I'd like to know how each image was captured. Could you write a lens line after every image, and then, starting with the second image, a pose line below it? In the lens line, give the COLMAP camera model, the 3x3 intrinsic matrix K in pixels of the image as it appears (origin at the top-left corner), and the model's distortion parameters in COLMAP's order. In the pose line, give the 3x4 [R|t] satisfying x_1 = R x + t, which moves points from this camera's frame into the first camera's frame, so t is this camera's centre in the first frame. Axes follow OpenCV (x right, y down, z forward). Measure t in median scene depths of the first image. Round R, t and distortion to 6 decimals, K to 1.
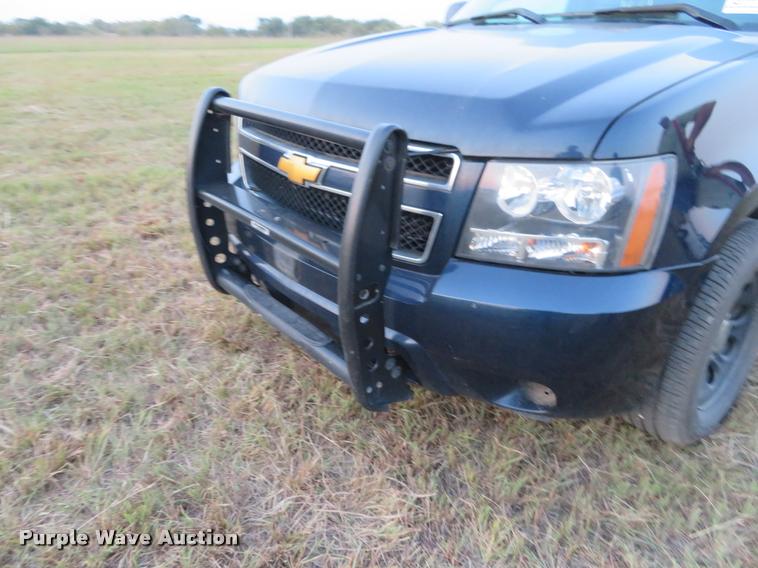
lens RADIAL K [[548.1, 0, 379.0], [0, 548.1, 284.0], [0, 0, 1]] dist [-0.005264, 0.004645]
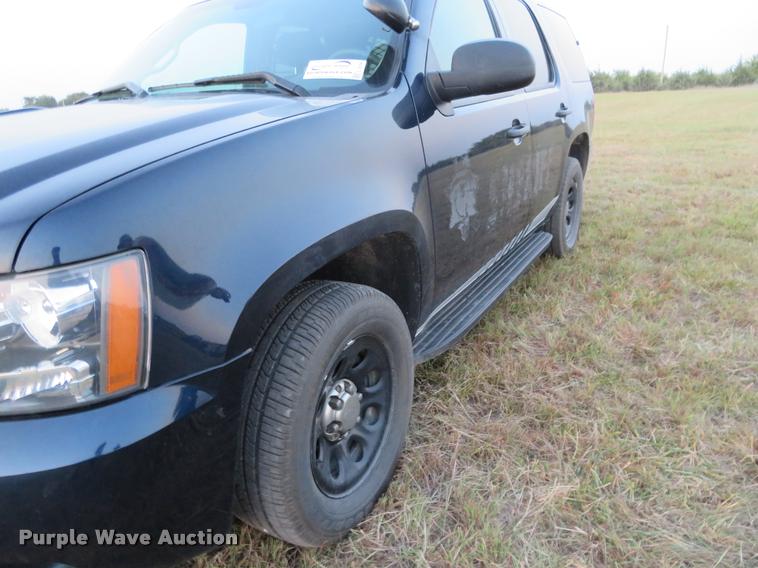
lens RADIAL K [[564.5, 0, 379.0], [0, 564.5, 284.0], [0, 0, 1]] dist [-0.000151, 0.001256]
pose [[0.927819, -0.155809, 0.338932, 0.540476], [0.191869, 0.978520, -0.075405, -0.048060], [-0.319903, 0.134993, 0.937784, 0.081873]]
